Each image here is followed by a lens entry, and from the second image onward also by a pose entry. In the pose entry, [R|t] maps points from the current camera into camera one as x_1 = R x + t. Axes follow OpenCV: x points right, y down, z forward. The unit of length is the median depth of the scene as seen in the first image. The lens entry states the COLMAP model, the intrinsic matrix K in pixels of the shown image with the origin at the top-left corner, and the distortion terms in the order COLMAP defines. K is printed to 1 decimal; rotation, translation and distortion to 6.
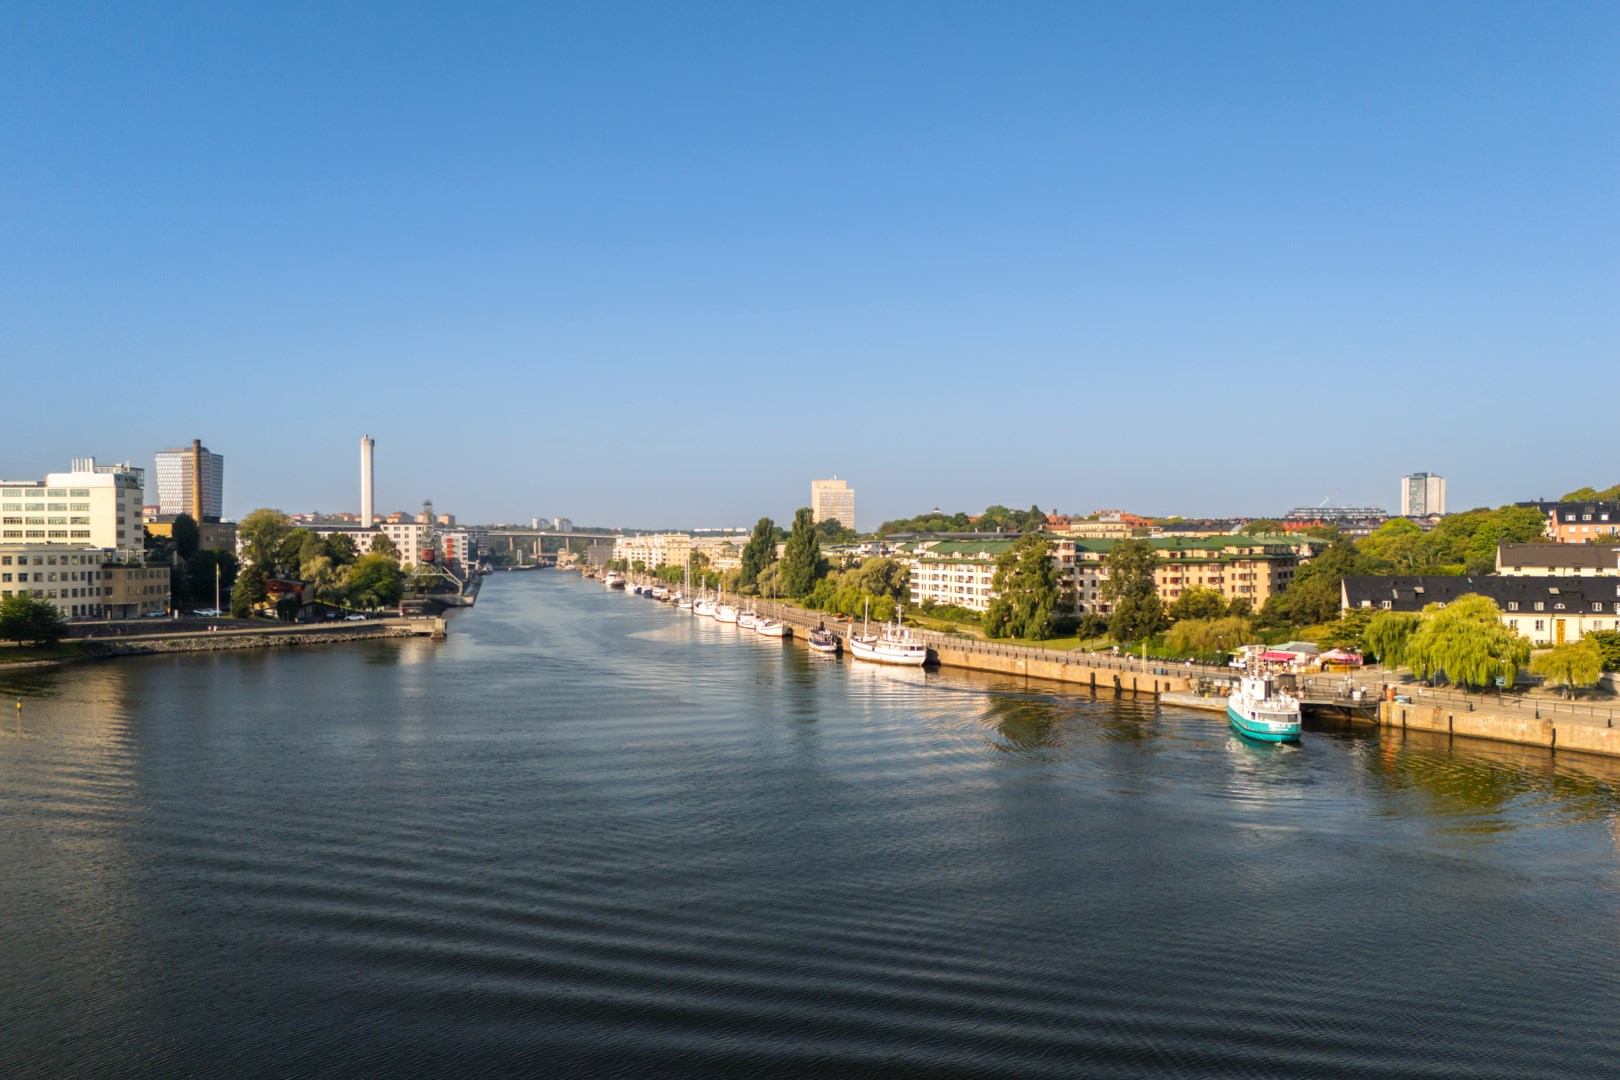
lens RADIAL K [[1168.9, 0, 815.7], [0, 1168.9, 572.9], [0, 0, 1]] dist [0.068722, -0.080605]
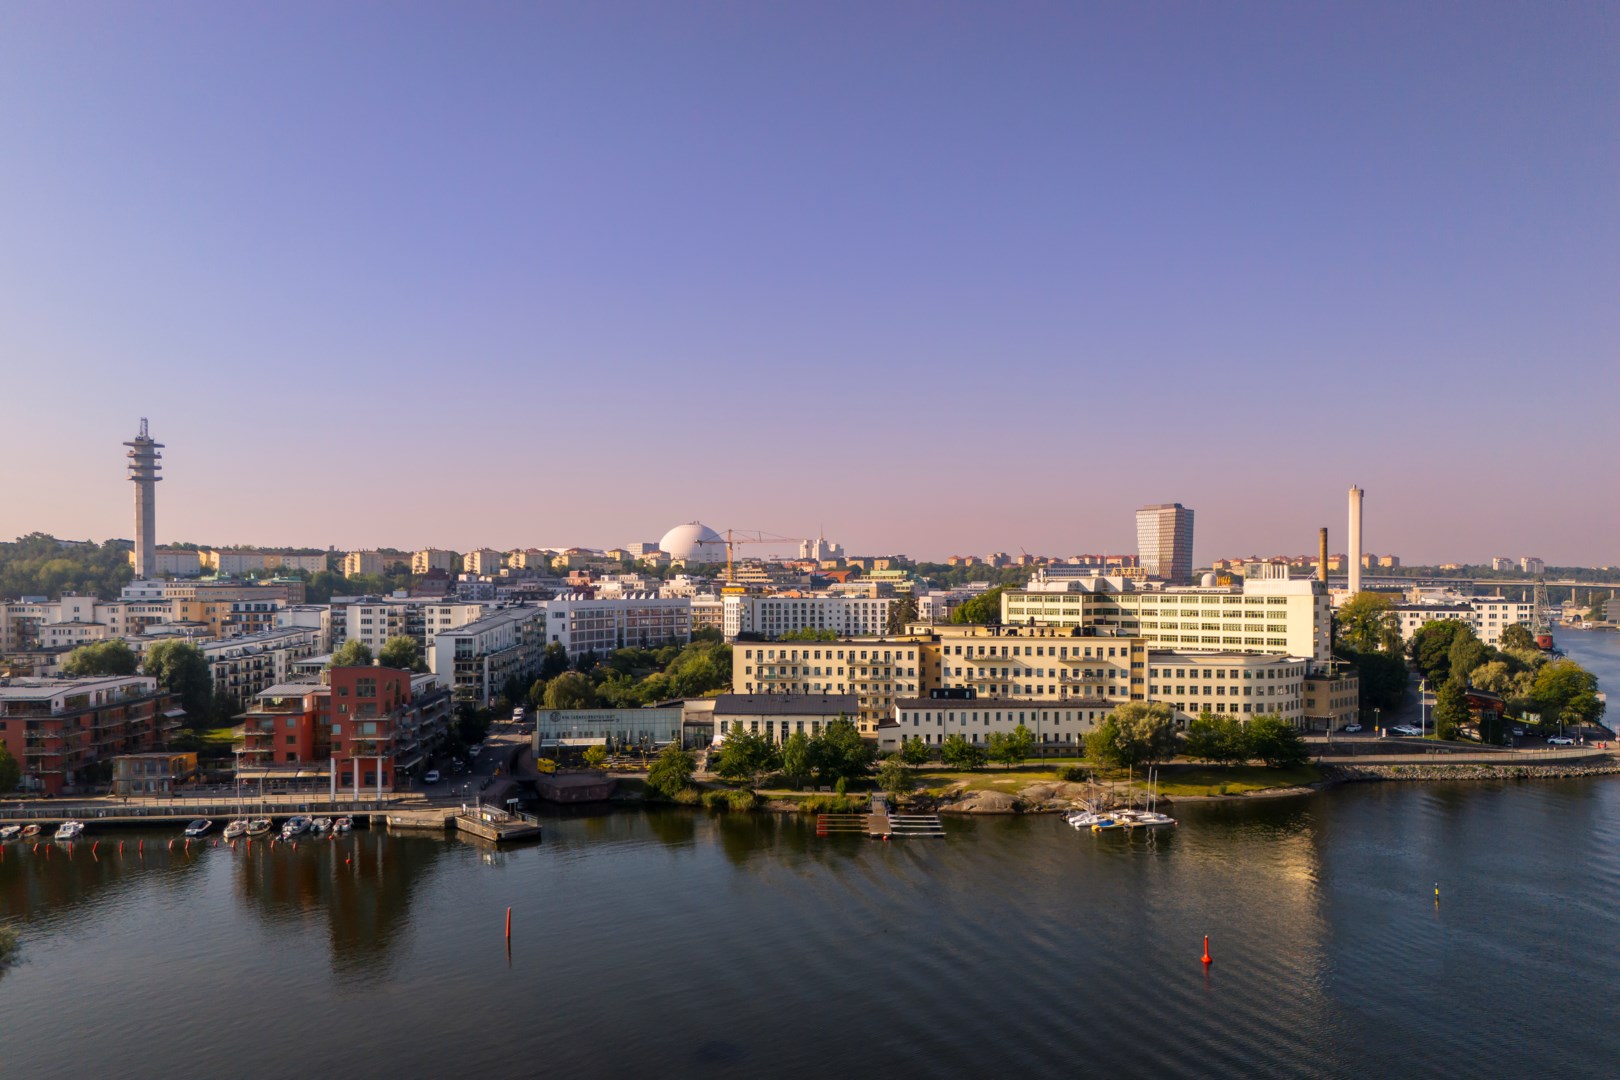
lens RADIAL K [[1168.9, 0, 815.7], [0, 1168.9, 572.9], [0, 0, 1]] dist [0.068722, -0.080605]
pose [[0.748345, -0.004113, -0.663297, -0.115198], [-0.014673, 0.999633, -0.022752, -0.028342], [0.663148, 0.026758, 0.748010, 0.001801]]
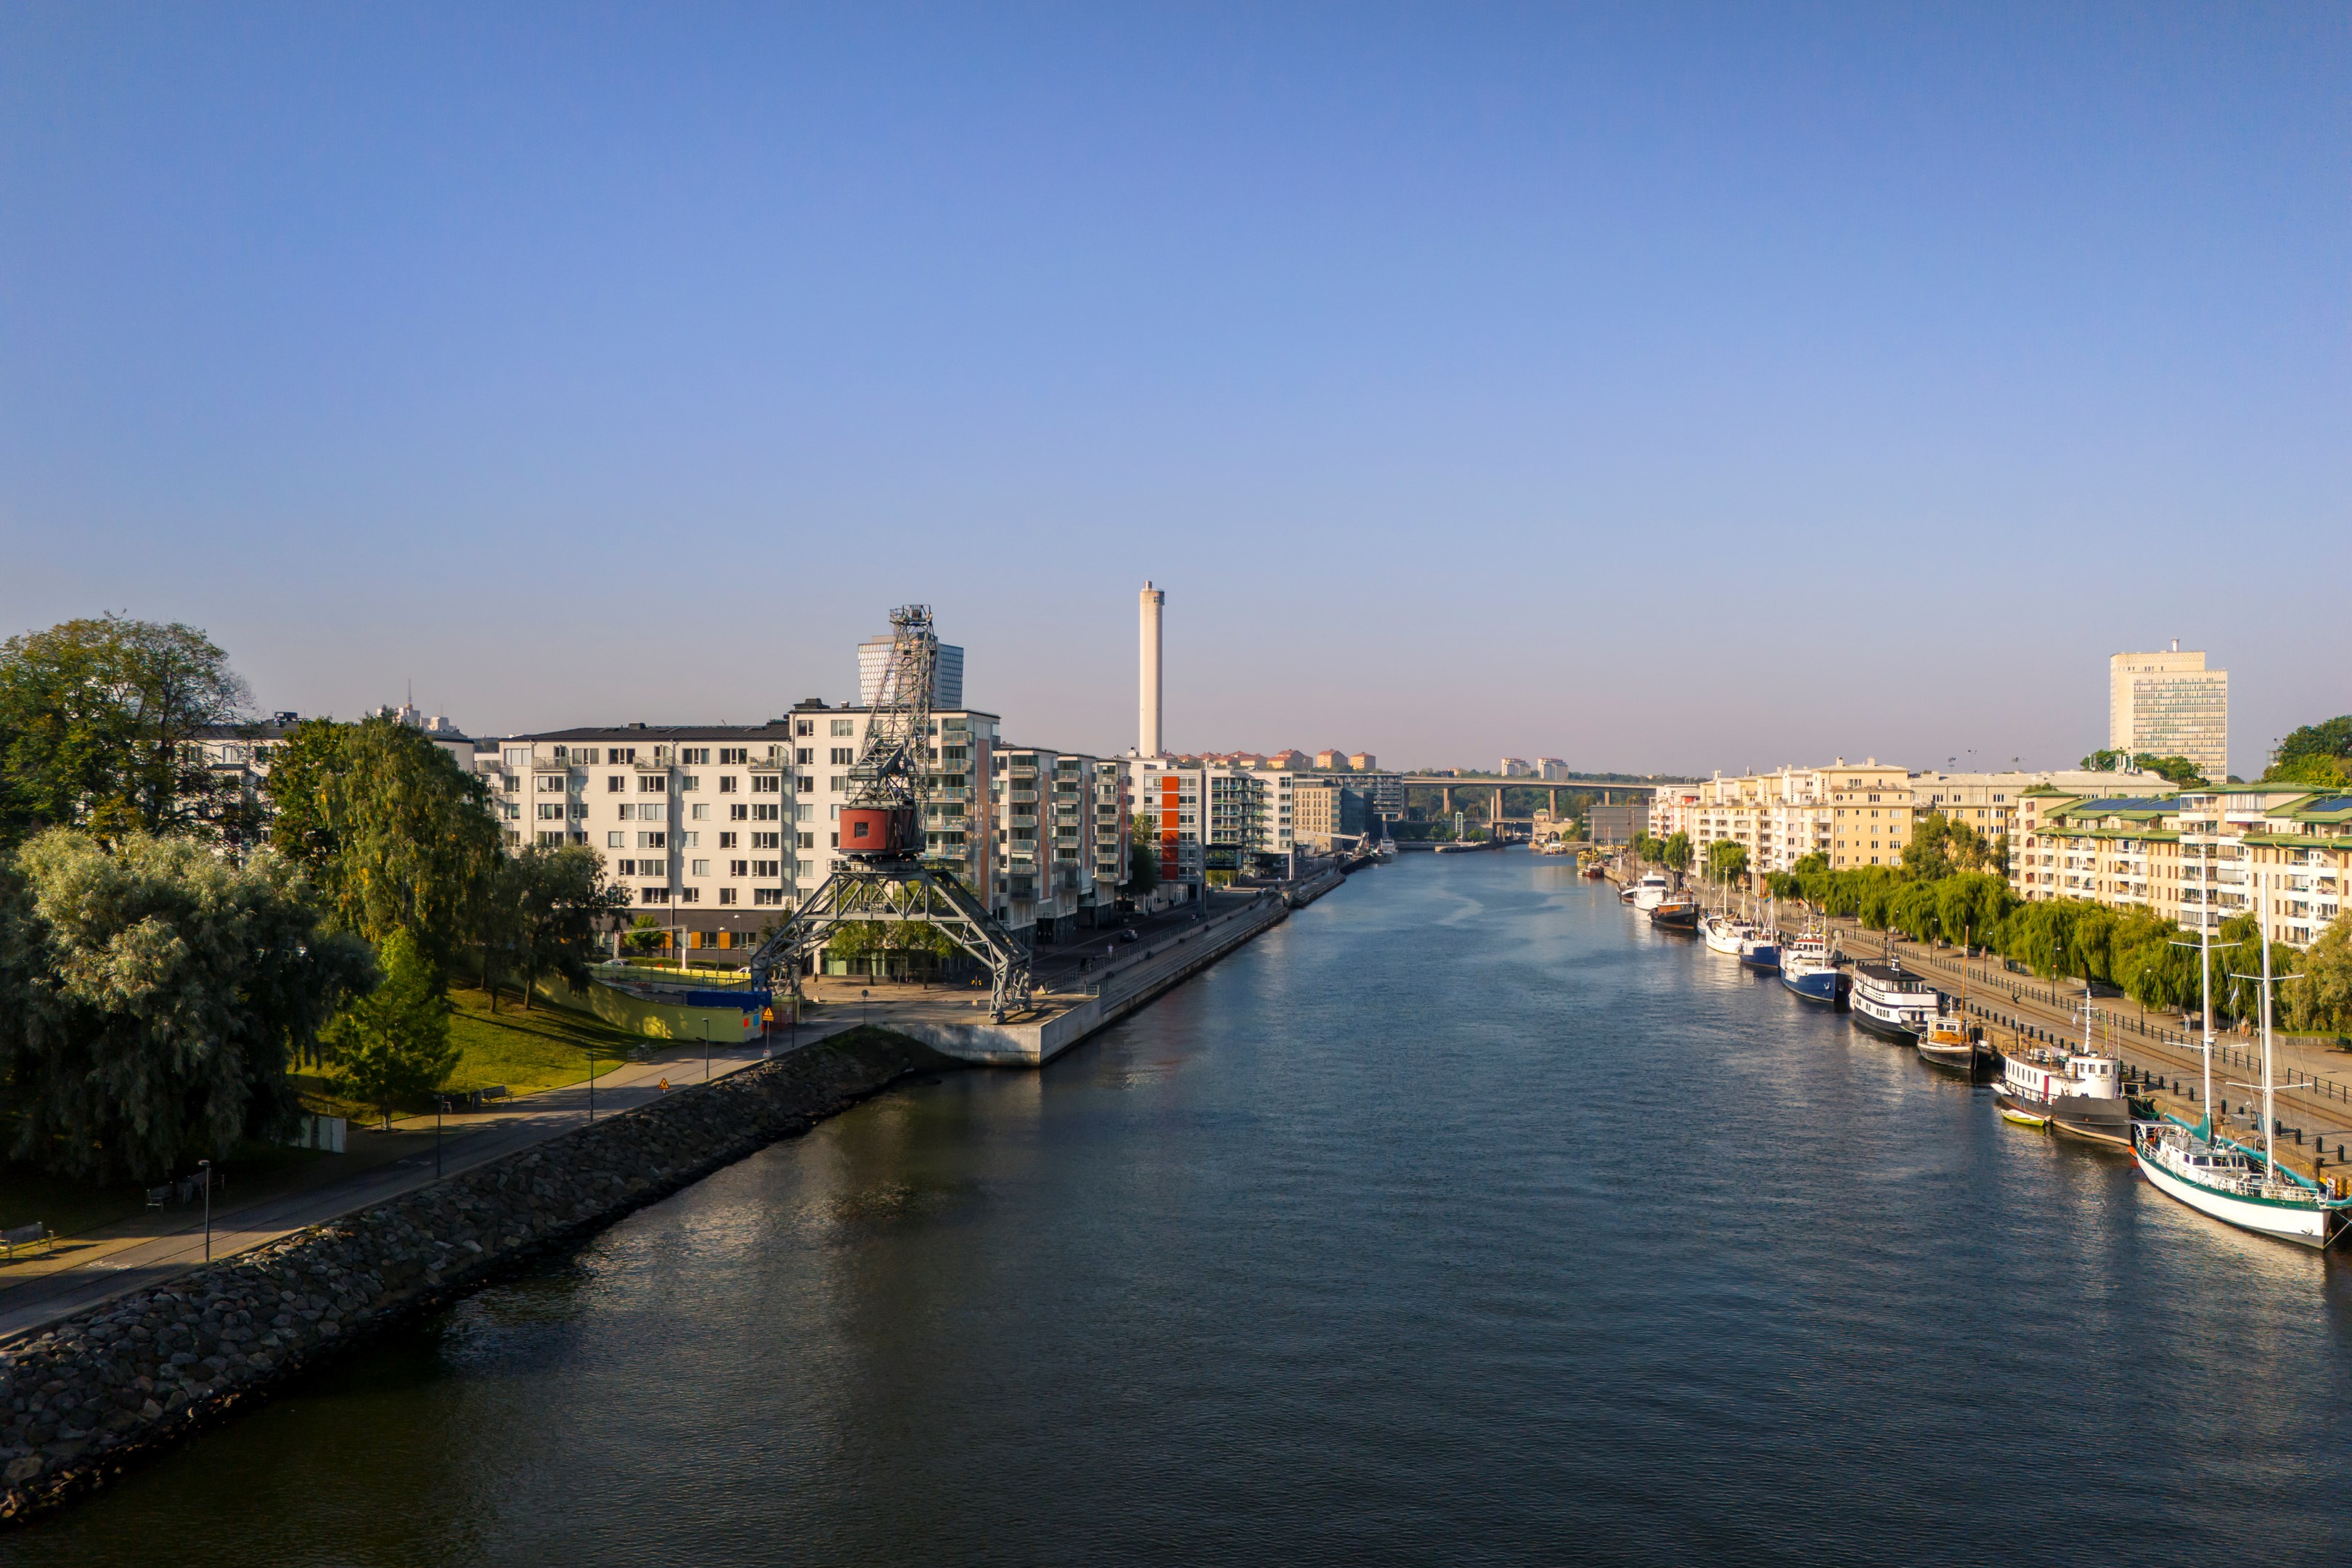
lens RADIAL K [[1697.0, 0, 1184.3], [0, 1697.0, 831.7], [0, 0, 1]] dist [0.068722, -0.080605]
pose [[0.909234, 0.008207, -0.416204, -0.100205], [-0.011540, 0.999918, -0.005495, -0.010597], [0.416125, 0.009799, 0.909255, 0.536357]]
